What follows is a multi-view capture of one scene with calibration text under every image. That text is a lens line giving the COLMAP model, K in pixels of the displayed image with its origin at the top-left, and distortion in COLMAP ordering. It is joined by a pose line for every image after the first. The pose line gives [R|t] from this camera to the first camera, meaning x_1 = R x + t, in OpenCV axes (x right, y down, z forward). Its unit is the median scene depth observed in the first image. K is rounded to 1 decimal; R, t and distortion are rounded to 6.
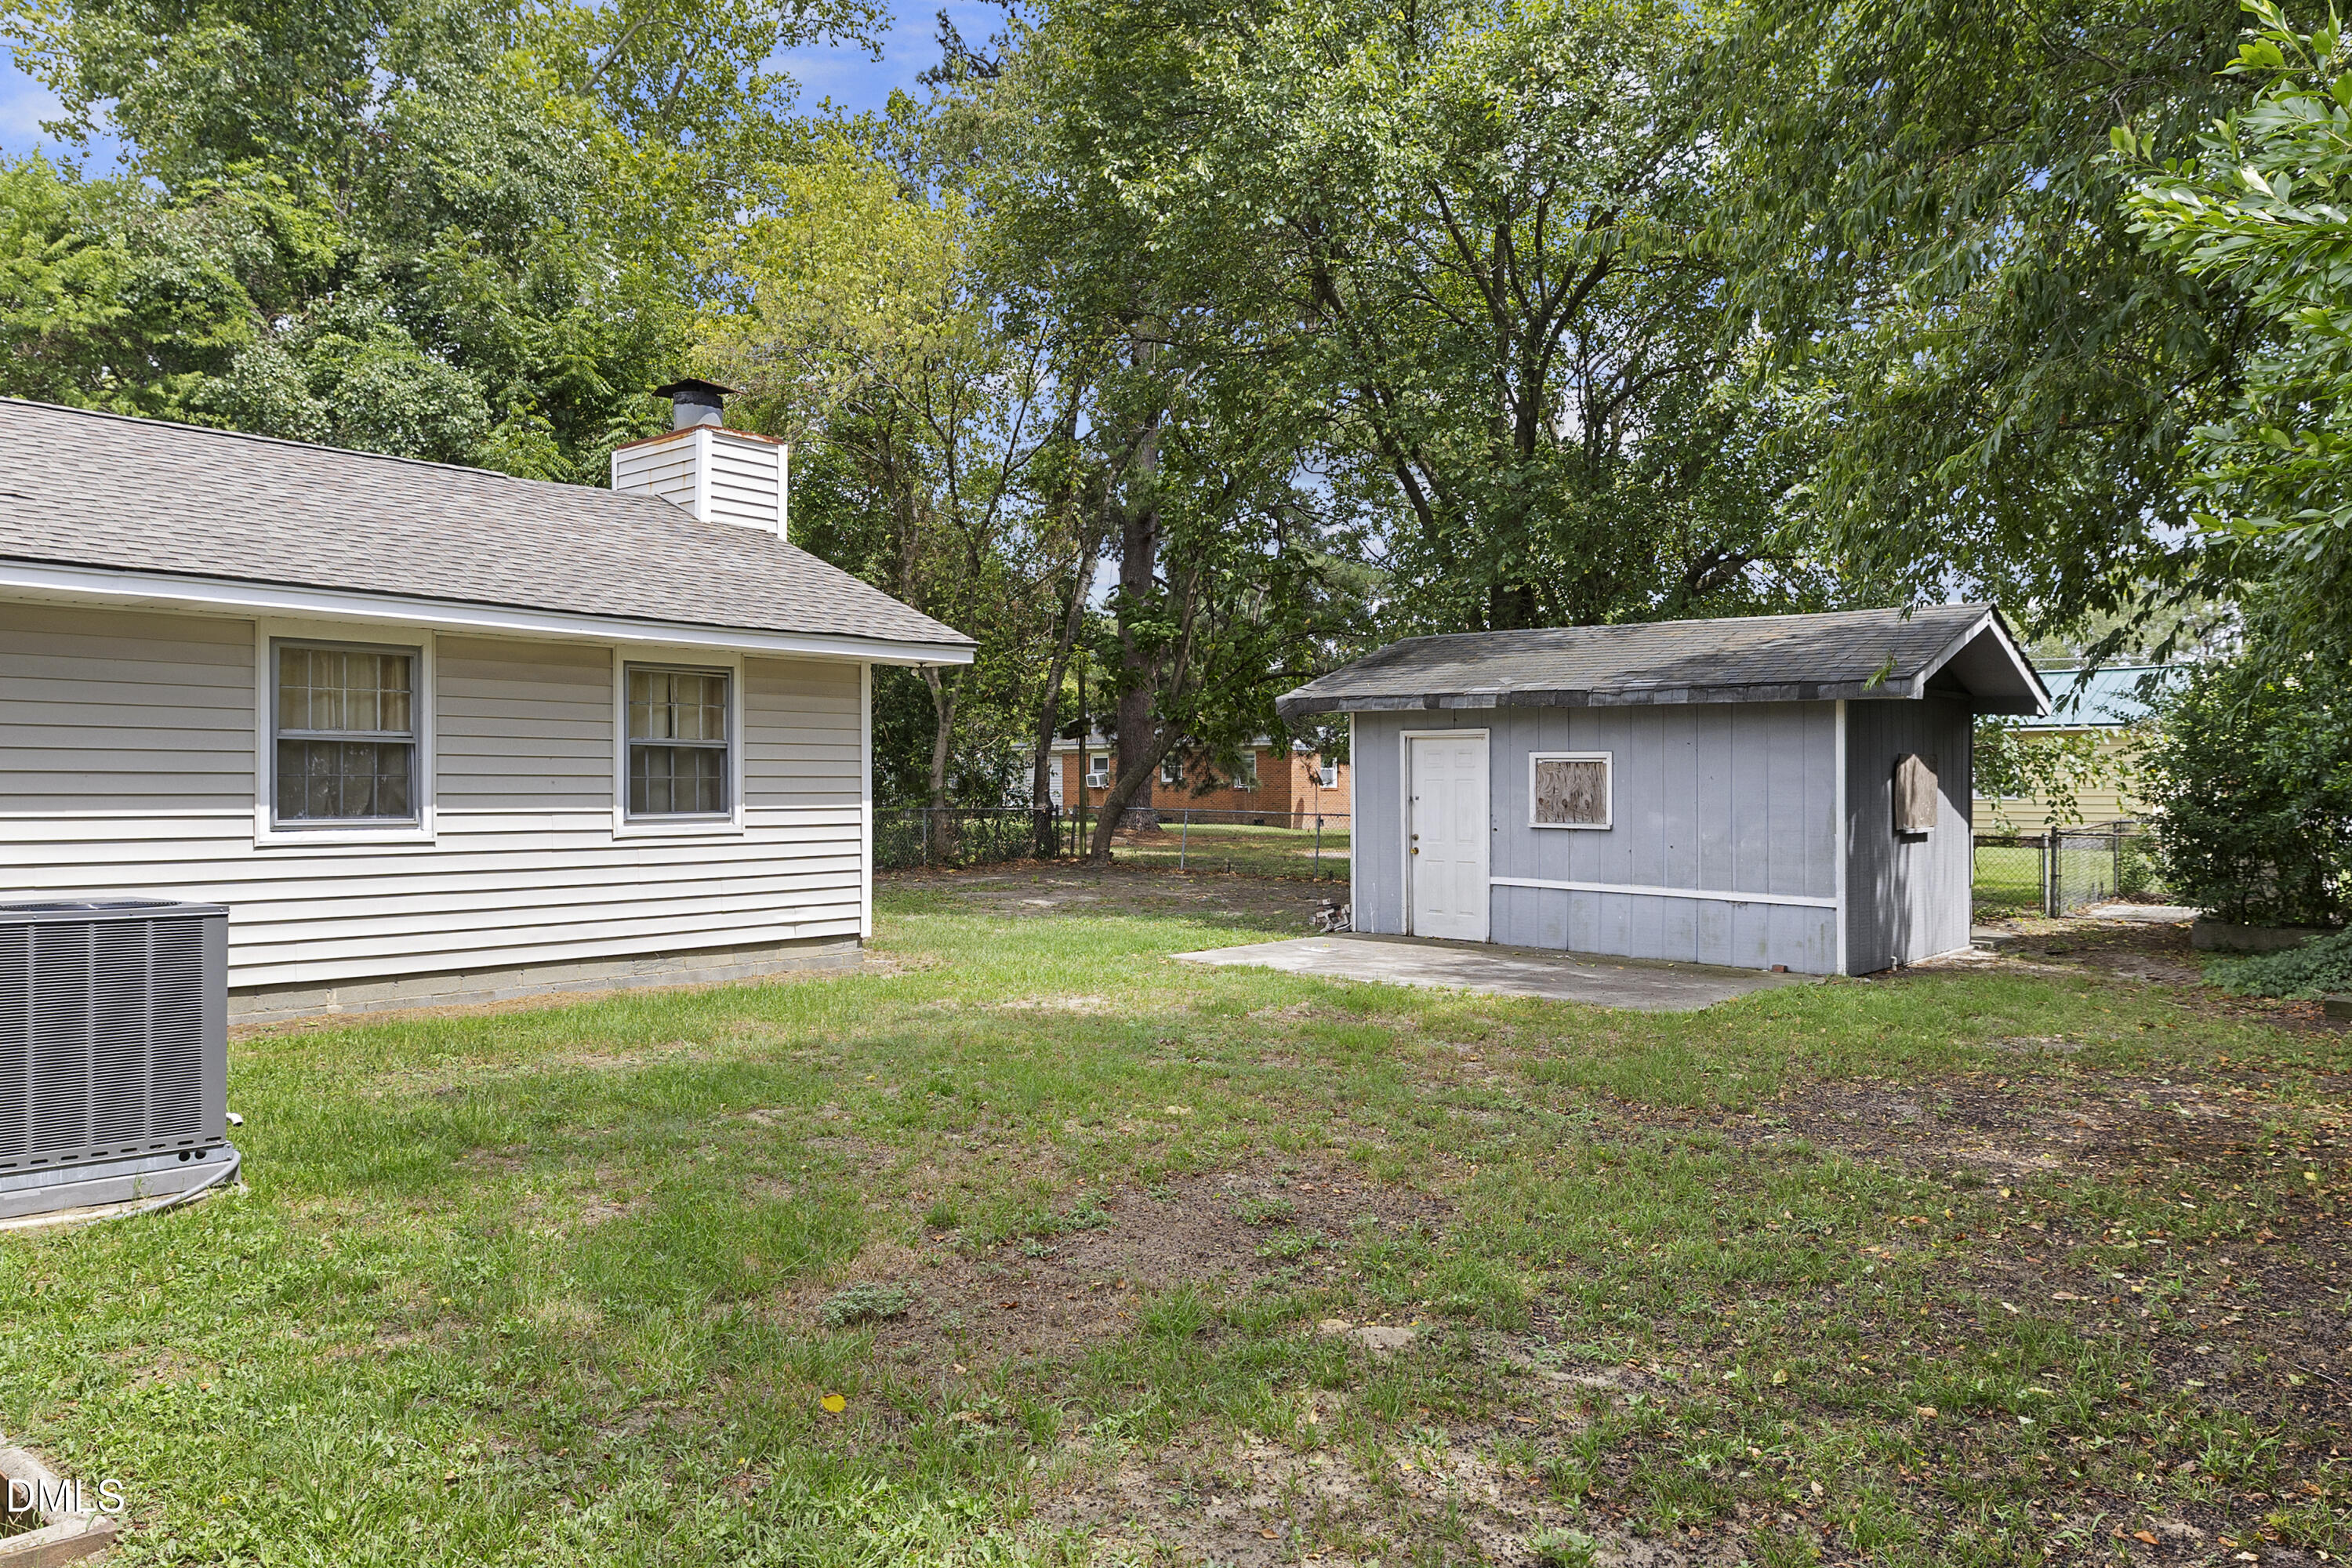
lens RADIAL K [[1569.9, 0, 1179.8], [0, 1569.9, 773.5], [0, 0, 1]] dist [0.077435, -0.144881]
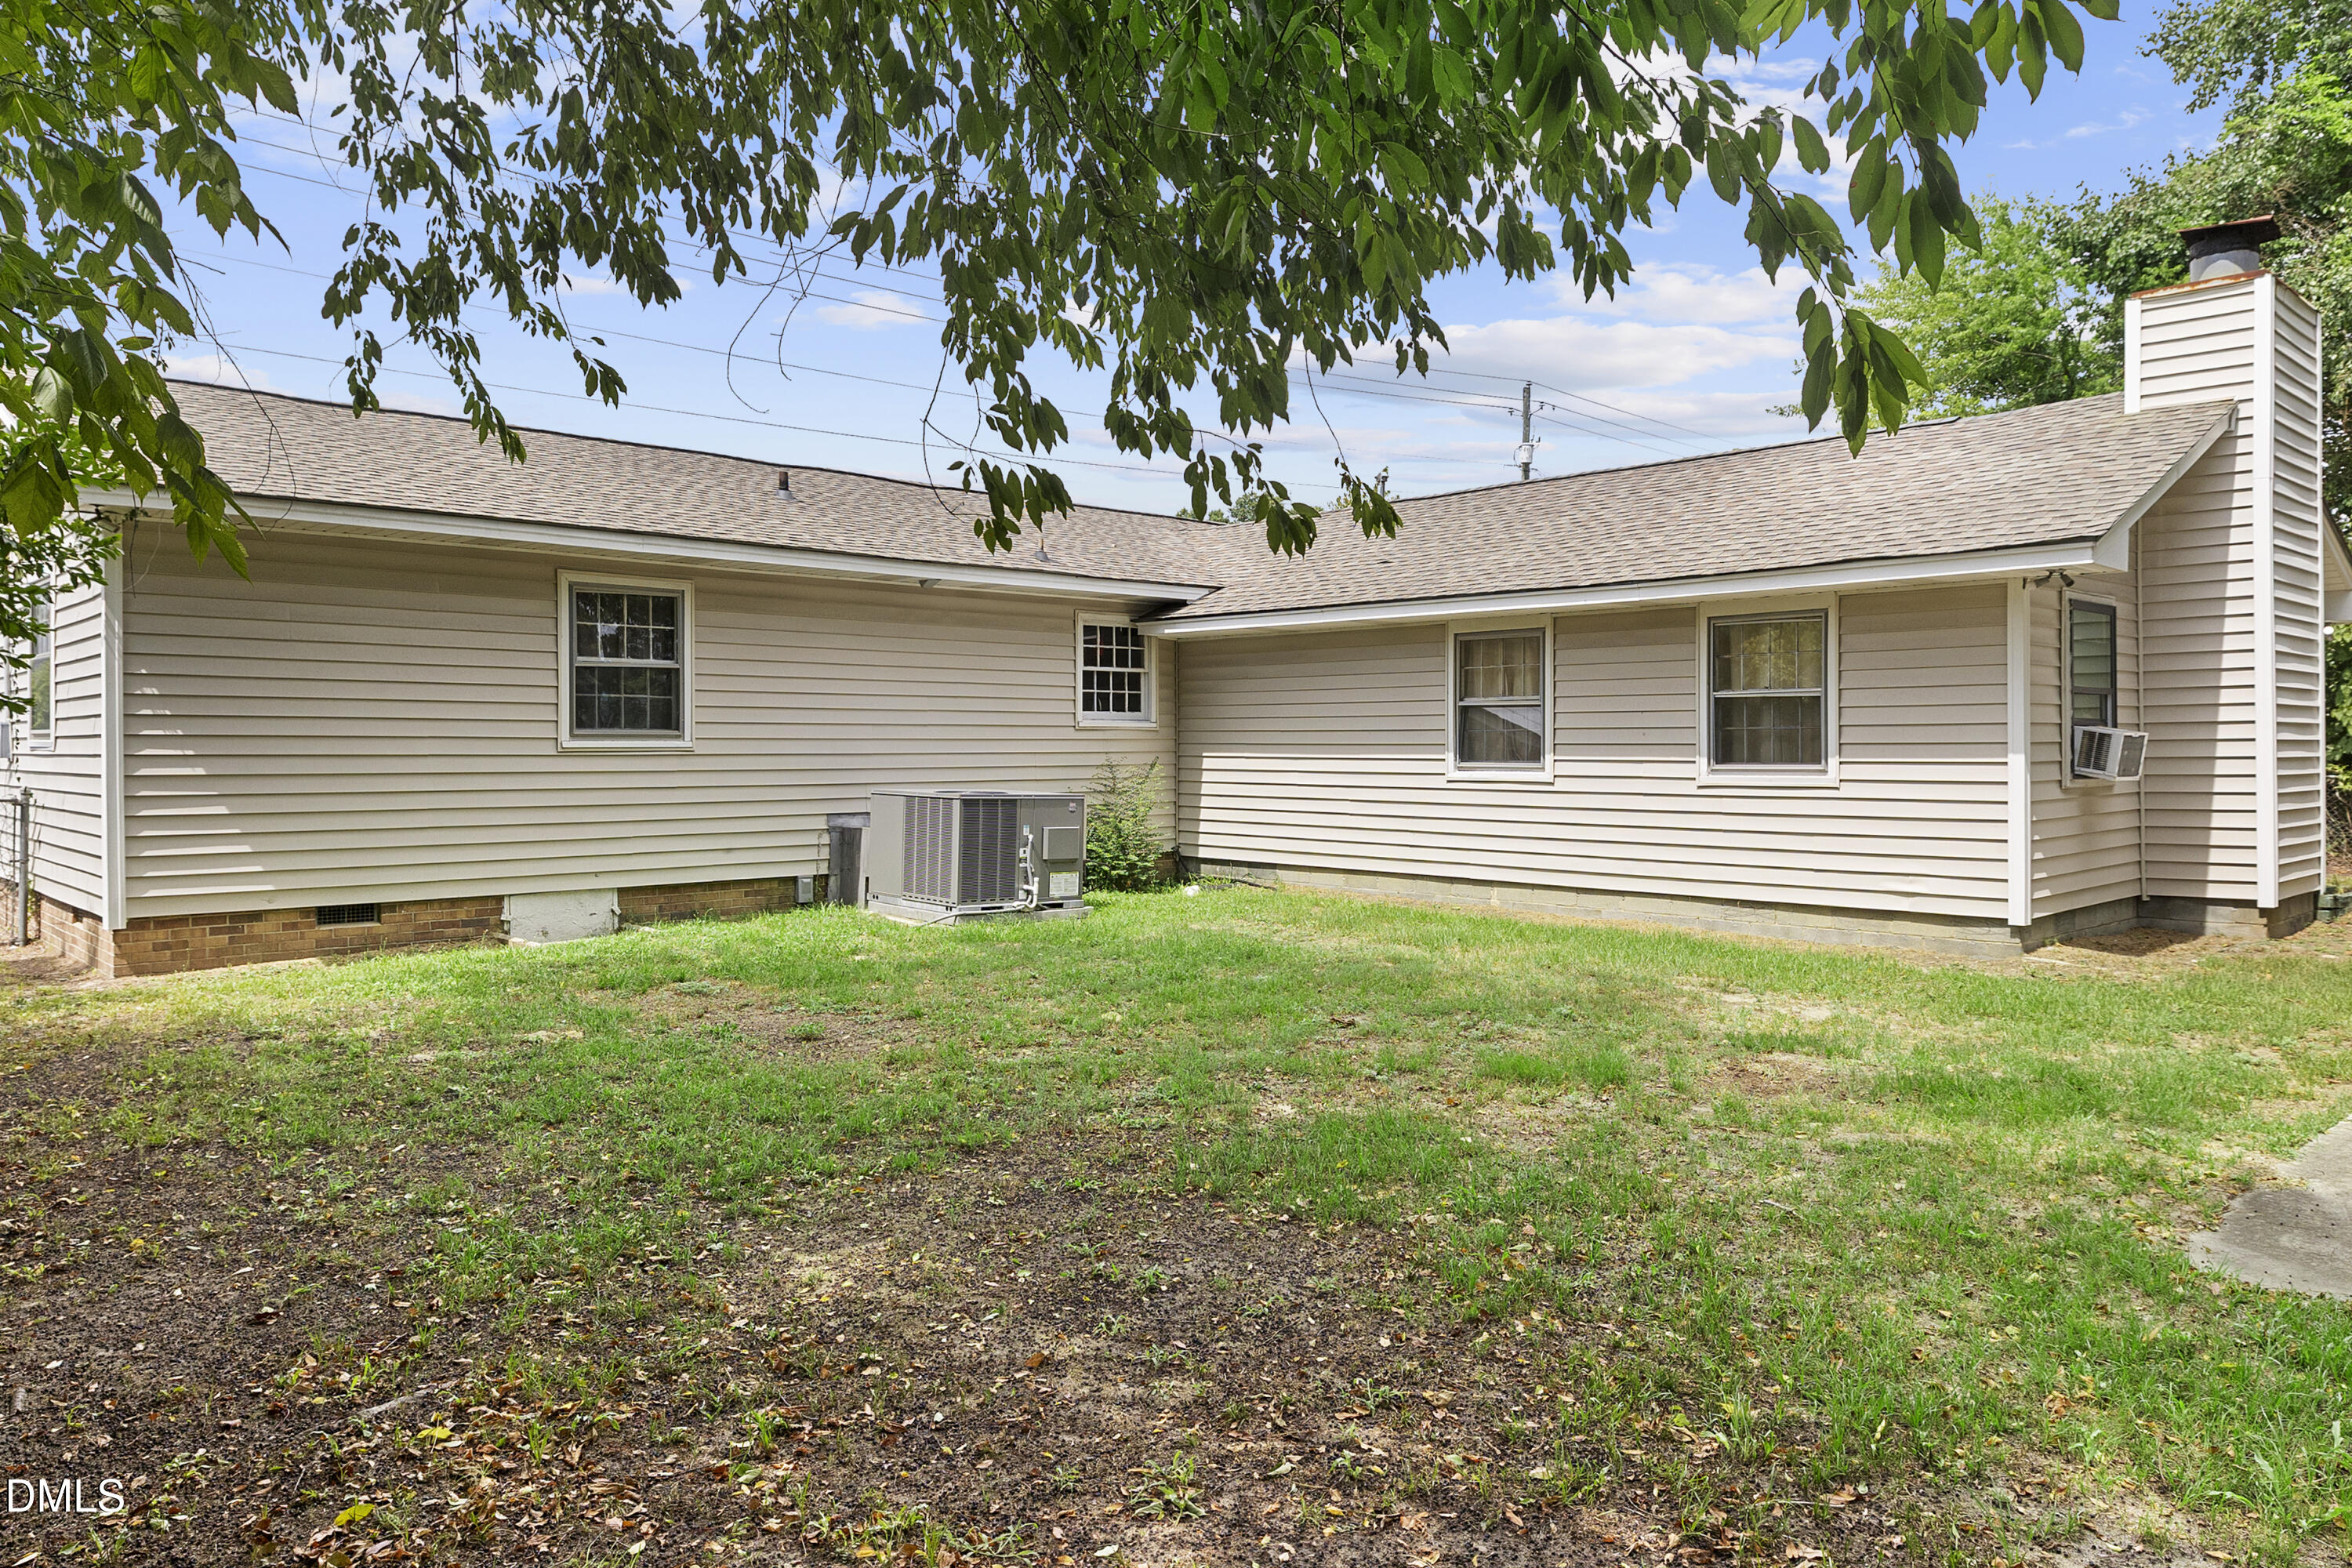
lens RADIAL K [[1569.9, 0, 1179.8], [0, 1569.9, 773.5], [0, 0, 1]] dist [0.077435, -0.144881]
pose [[-0.070807, 0.018311, -0.997322, 0.719192], [0.010861, 0.999786, 0.017586, 0.009844], [0.997431, -0.009586, -0.070991, 0.725384]]
